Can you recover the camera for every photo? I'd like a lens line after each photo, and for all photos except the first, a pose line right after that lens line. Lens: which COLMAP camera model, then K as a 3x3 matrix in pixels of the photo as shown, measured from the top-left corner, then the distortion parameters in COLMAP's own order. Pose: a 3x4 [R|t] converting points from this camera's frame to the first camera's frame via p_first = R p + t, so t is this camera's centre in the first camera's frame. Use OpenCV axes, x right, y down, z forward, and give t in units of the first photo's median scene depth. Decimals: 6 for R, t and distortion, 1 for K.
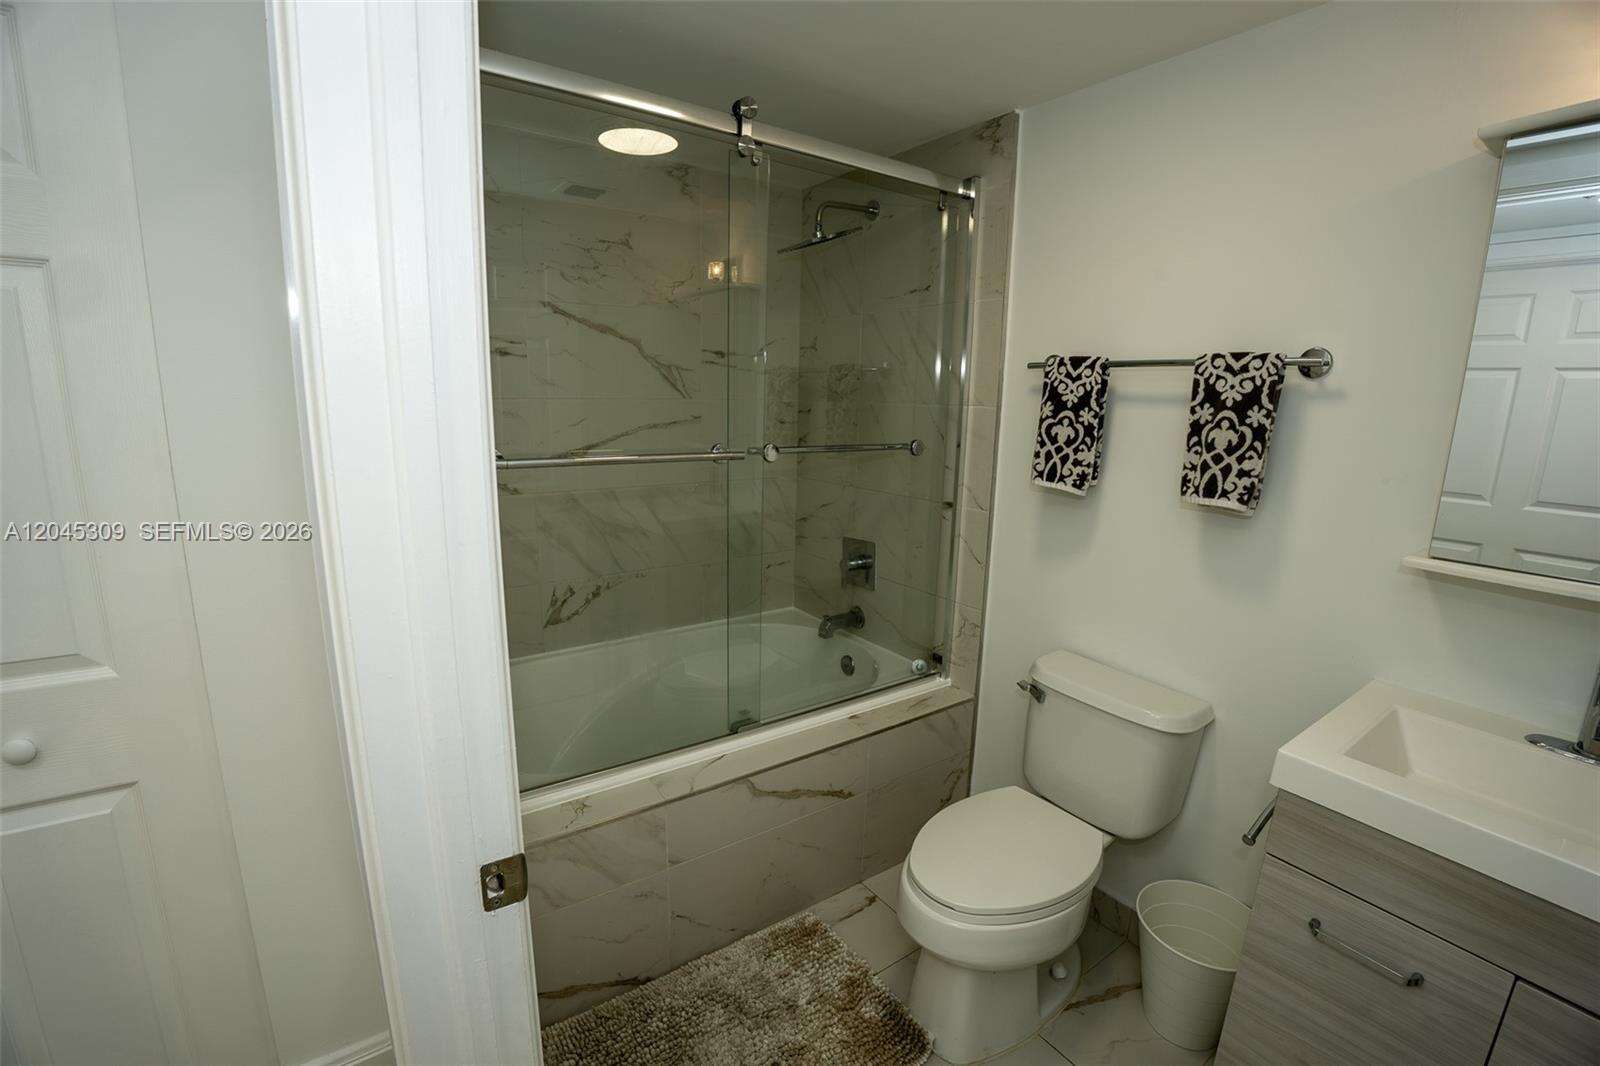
lens RADIAL K [[696.8, 0, 796.9], [0, 696.8, 540.8], [0, 0, 1]] dist [-0.070197, 0.015204]
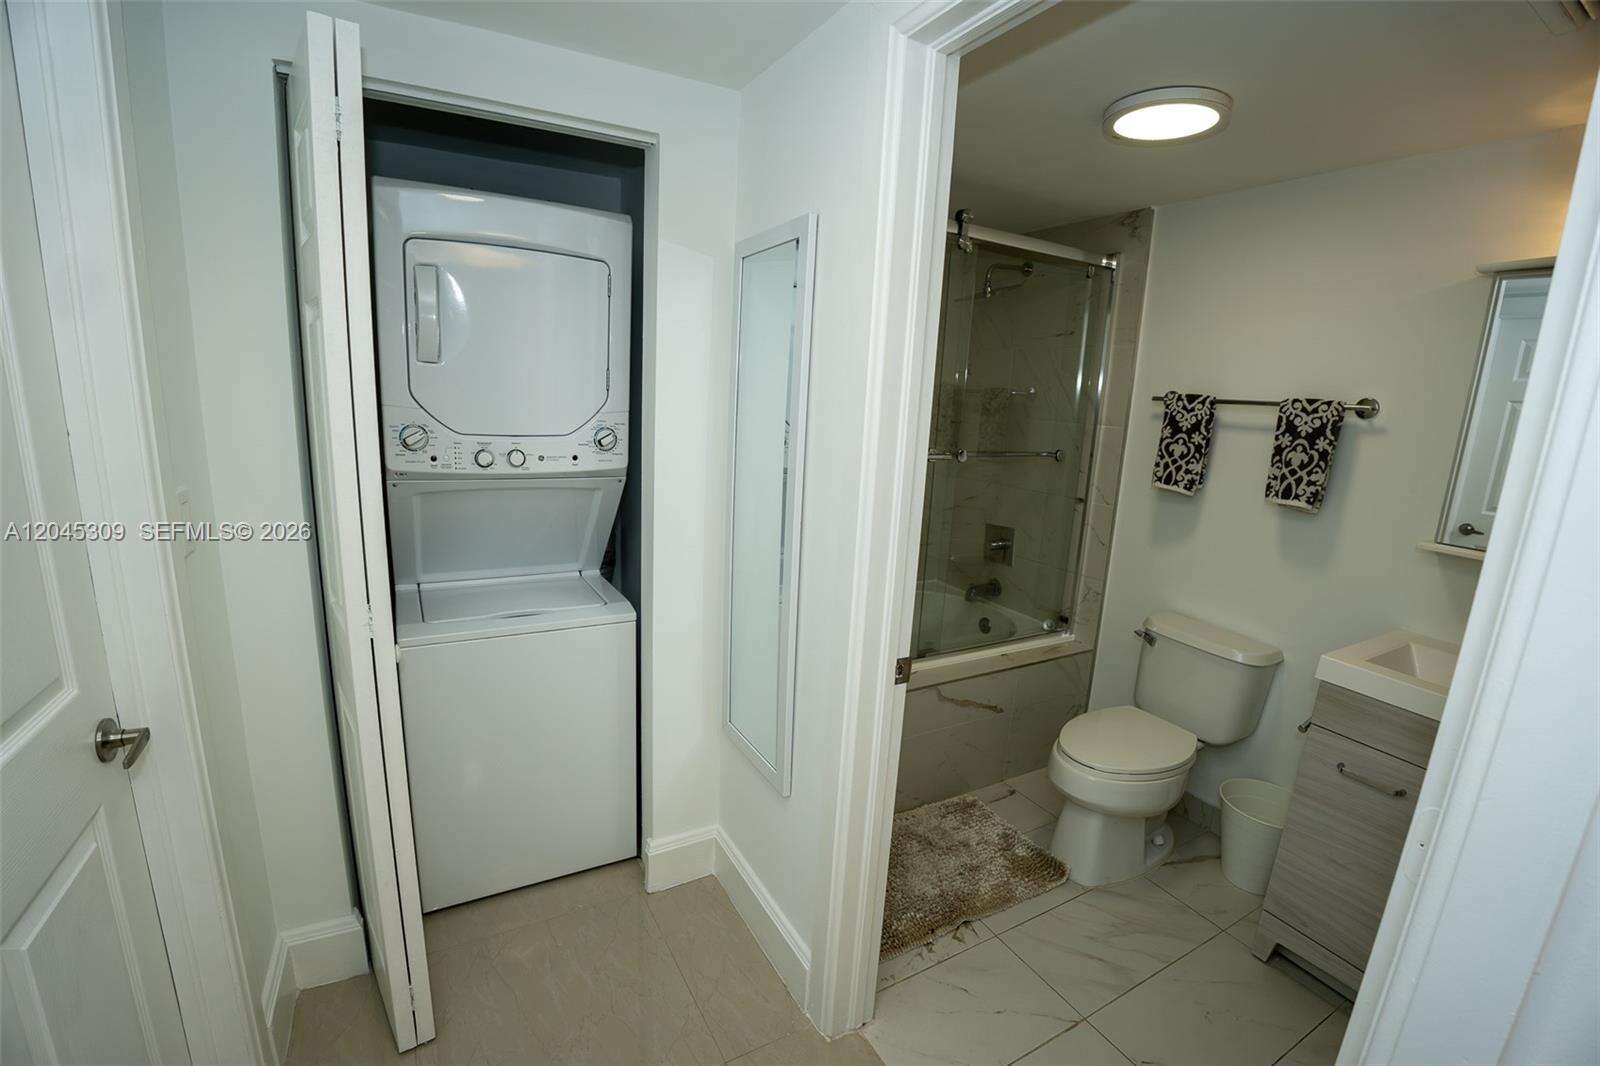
lens RADIAL K [[696.8, 0, 796.9], [0, 696.8, 540.8], [0, 0, 1]] dist [-0.070197, 0.015204]
pose [[0.994291, 0.046692, -0.095942, -0.240423], [-0.046460, 0.998909, 0.004655, 0.056508], [0.096054, -0.000171, 0.995376, -0.443937]]
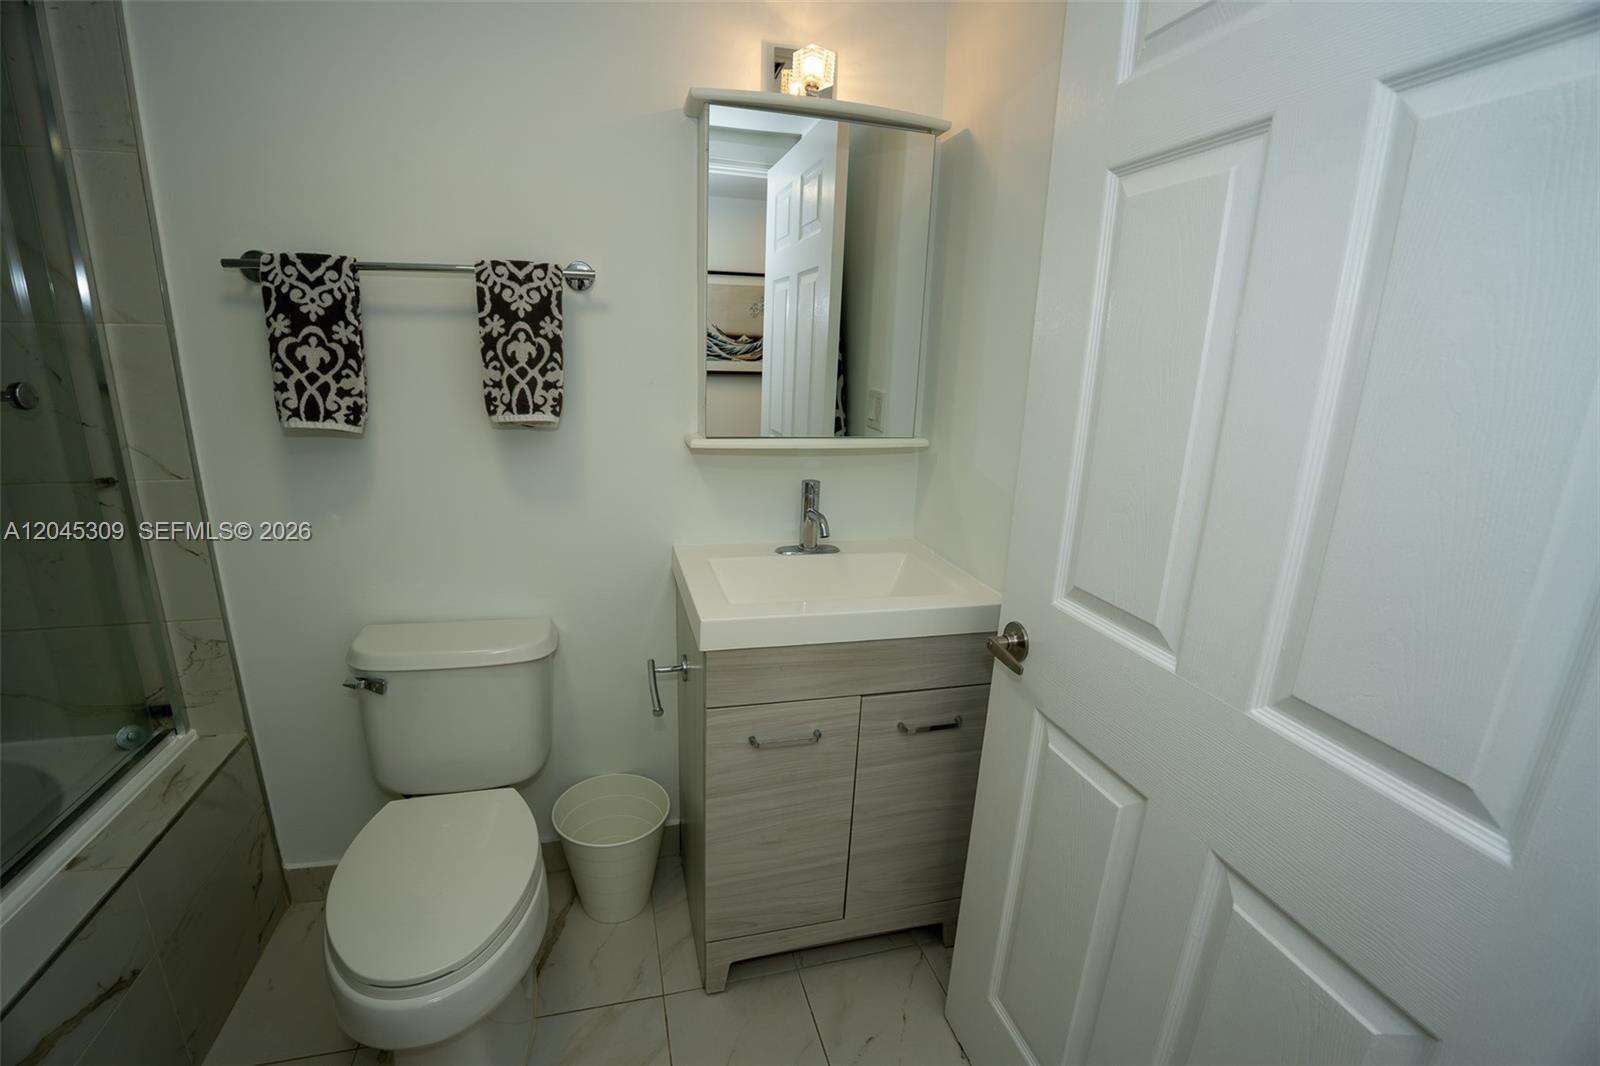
lens RADIAL K [[696.8, 0, 796.9], [0, 696.8, 540.8], [0, 0, 1]] dist [-0.070197, 0.015204]
pose [[0.339079, -0.256435, 0.905133, -0.167156], [0.168910, 0.963092, 0.209579, -0.024717], [-0.925470, 0.081822, 0.369878, 0.252715]]
